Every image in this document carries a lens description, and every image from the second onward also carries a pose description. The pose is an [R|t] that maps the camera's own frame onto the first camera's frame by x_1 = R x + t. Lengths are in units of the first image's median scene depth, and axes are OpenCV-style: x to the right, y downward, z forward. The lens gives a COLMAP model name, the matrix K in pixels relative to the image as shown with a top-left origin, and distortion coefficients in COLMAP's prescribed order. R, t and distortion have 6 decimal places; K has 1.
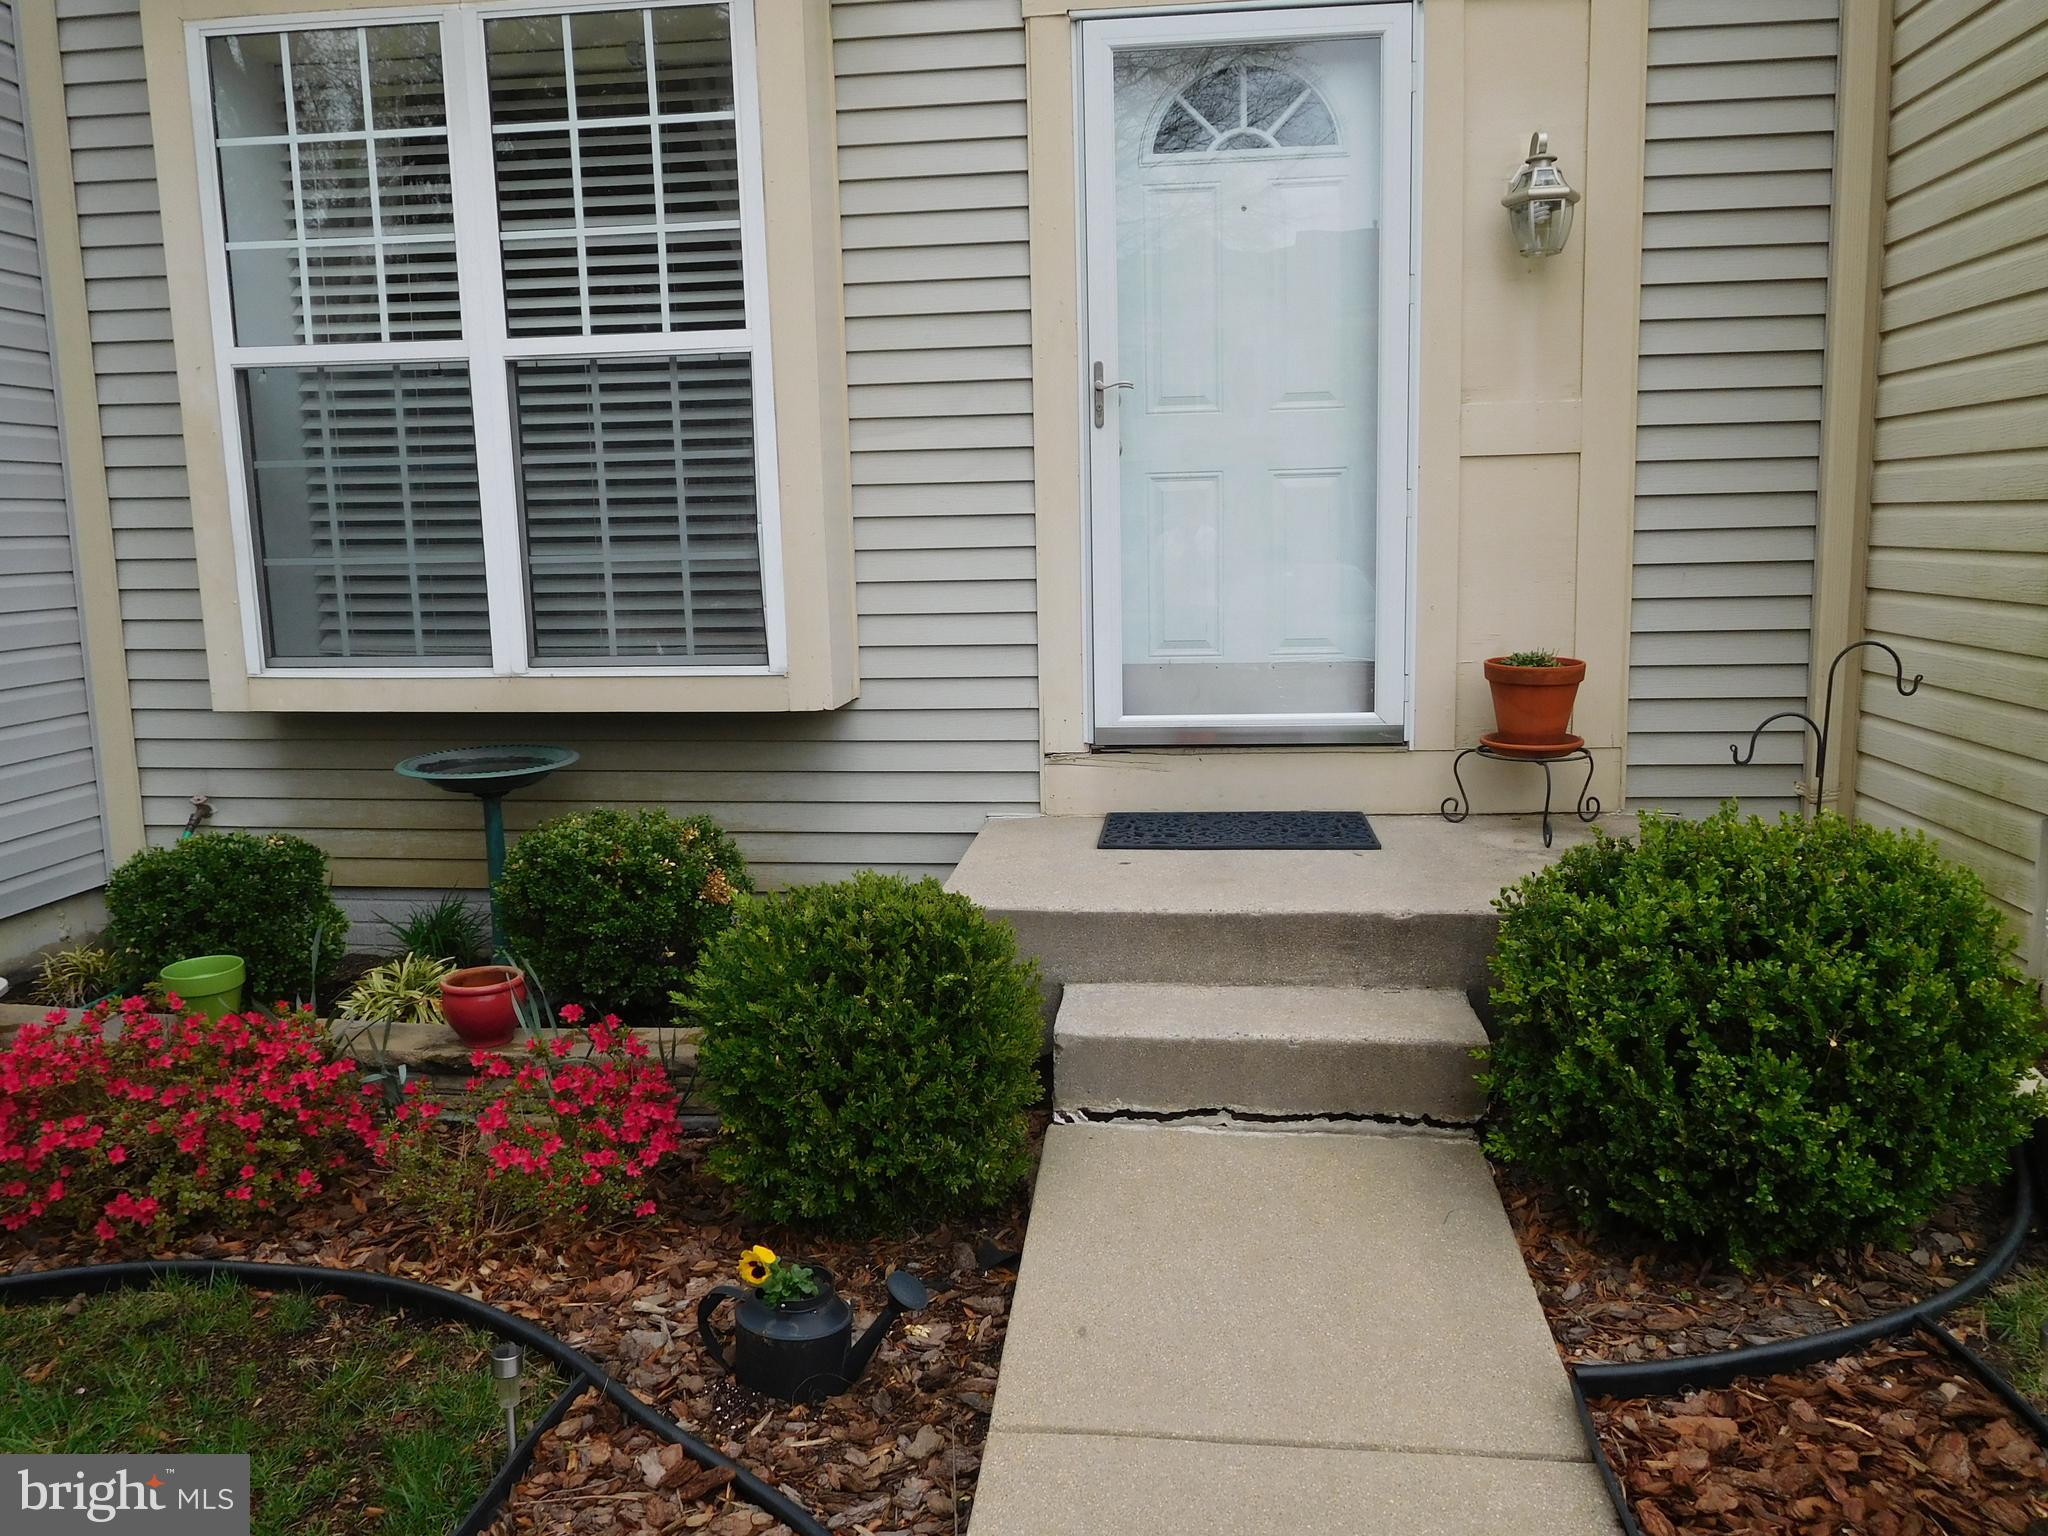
lens RADIAL K [[1536.2, 0, 1022.0], [0, 1536.2, 765.8], [0, 0, 1]] dist [0.002774, -0.019577]
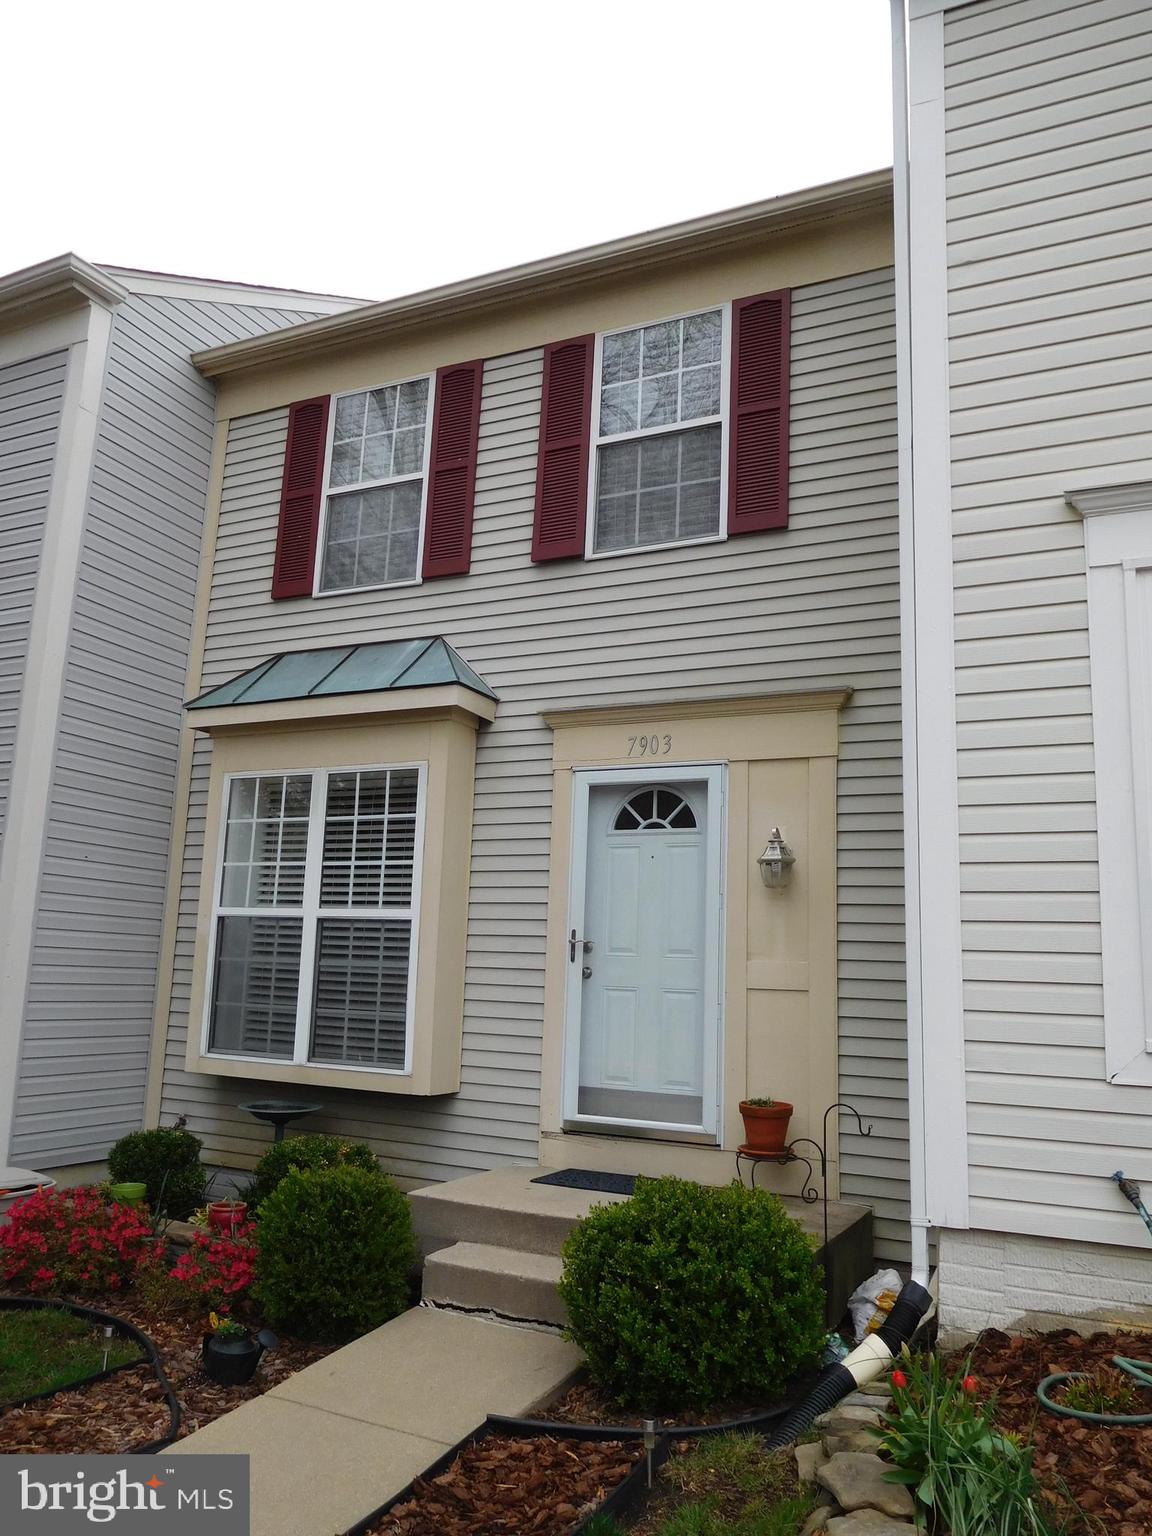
lens RADIAL K [[1152.1, 0, 575.6], [0, 1152.1, 781.3], [0, 0, 1]] dist [0.002774, -0.019577]
pose [[0.938355, -0.000790, -0.345672, 0.588490], [-0.110964, 0.946386, -0.303382, 0.010293], [0.327378, 0.323037, 0.887959, -0.410577]]
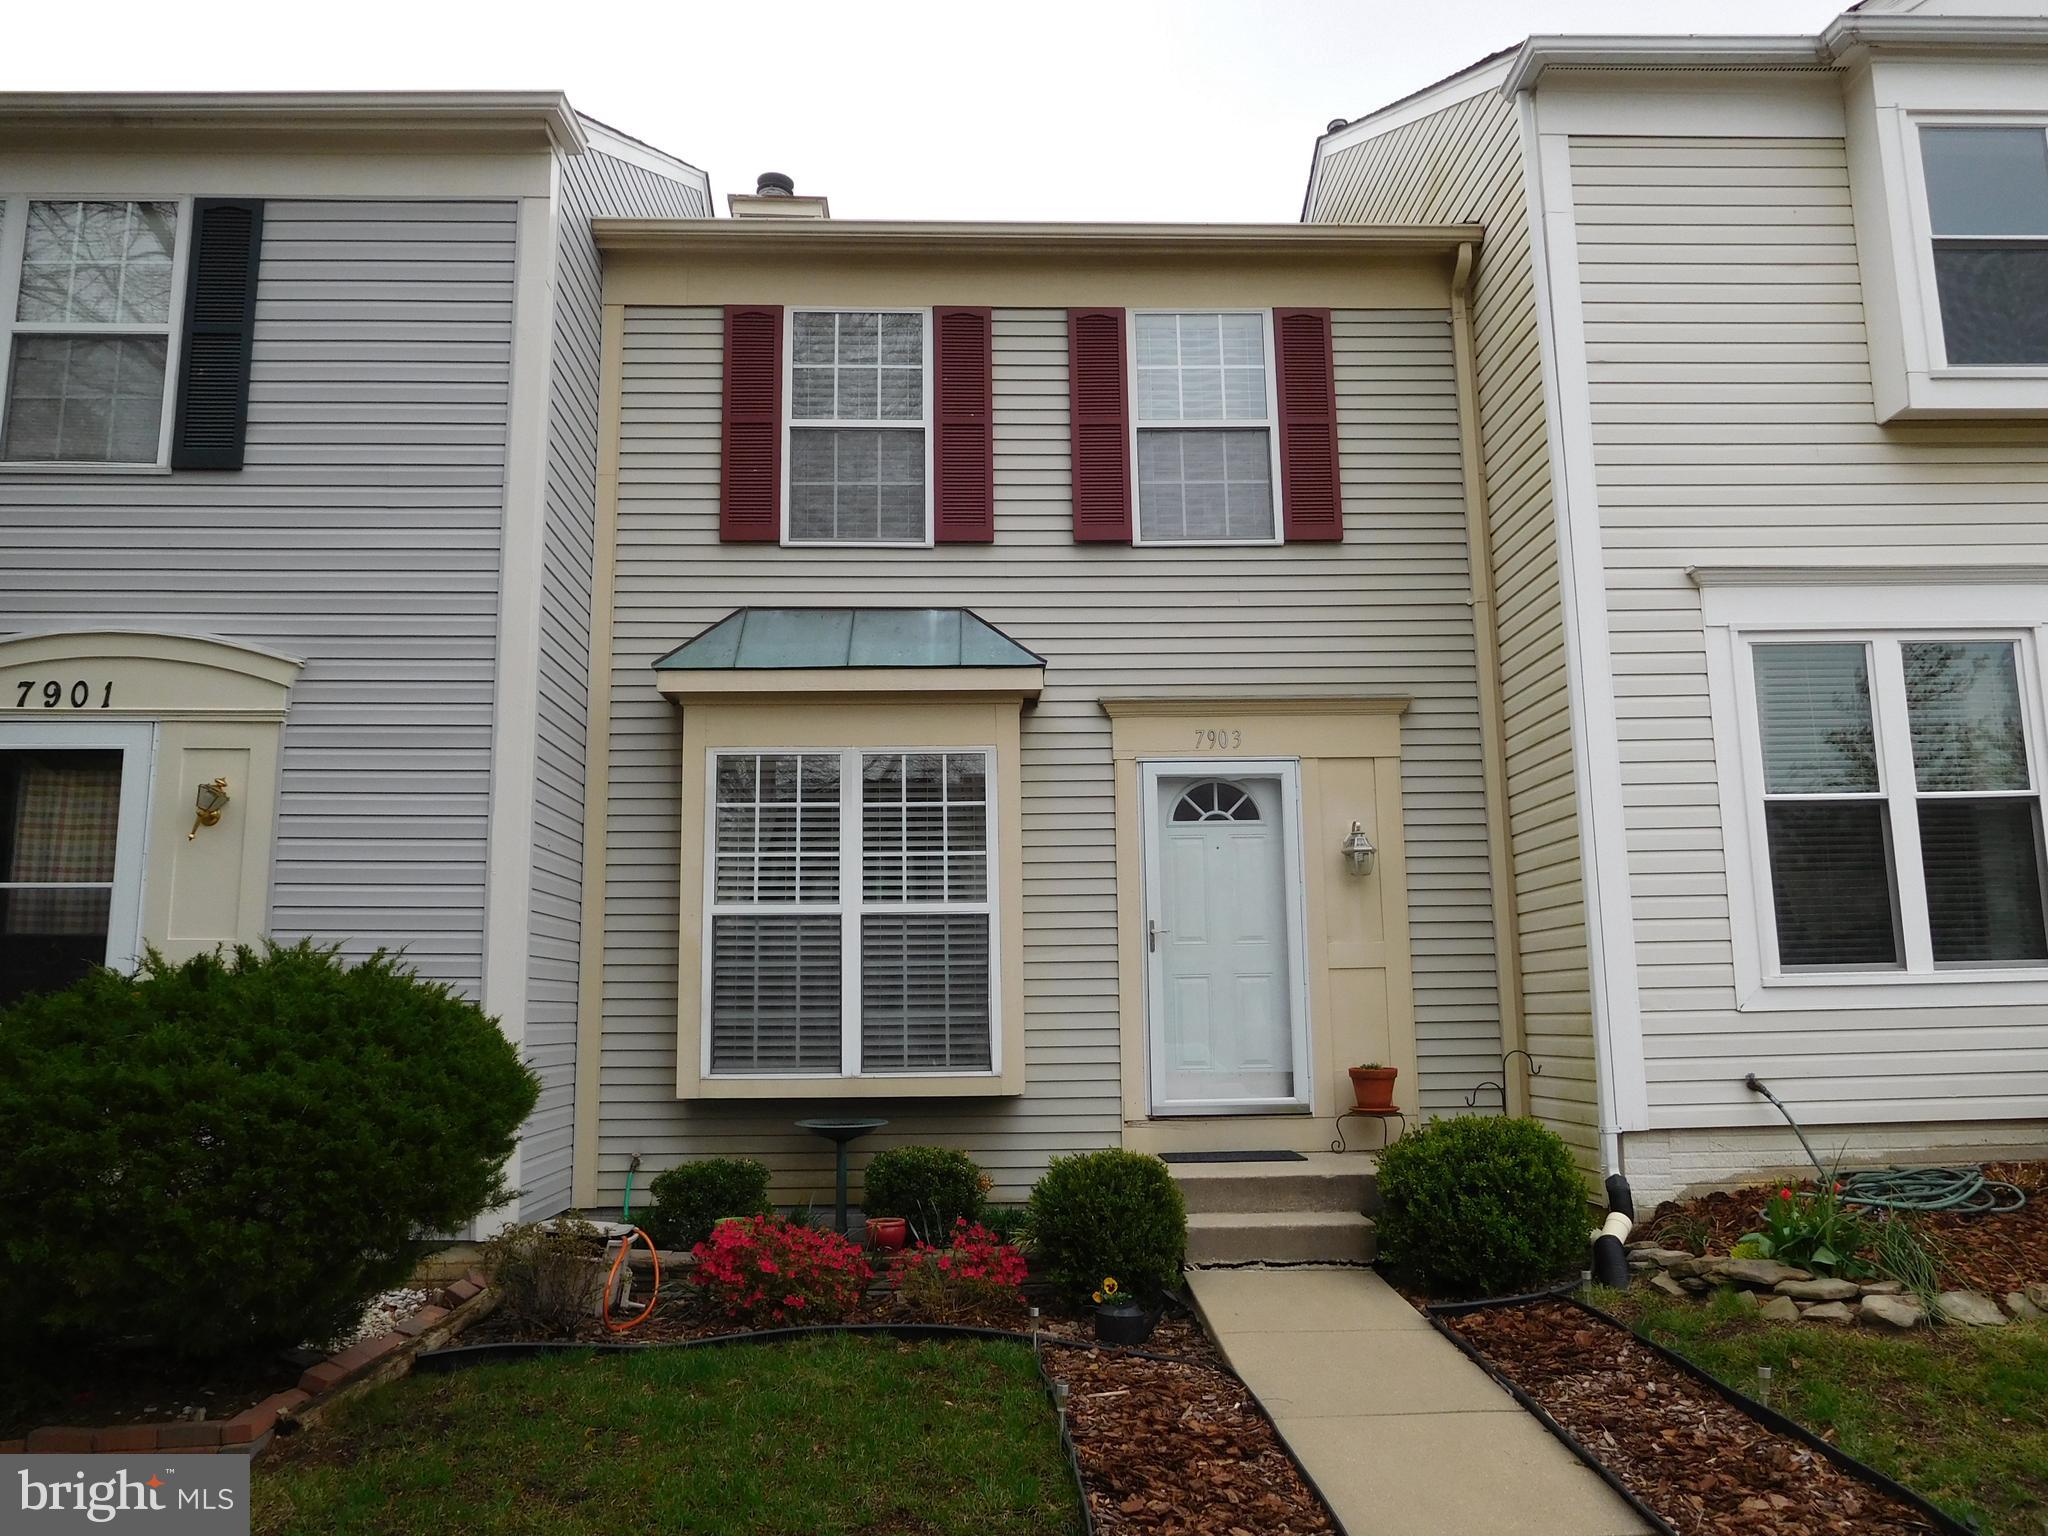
lens RADIAL K [[1536.2, 0, 1035.3], [0, 1536.2, 798.4], [0, 0, 1]] dist [0.002774, -0.019577]
pose [[0.989147, 0.027440, 0.144344, -0.408971], [0.017157, 0.954113, -0.298956, 0.190291], [-0.145924, 0.298188, 0.943287, -0.954078]]
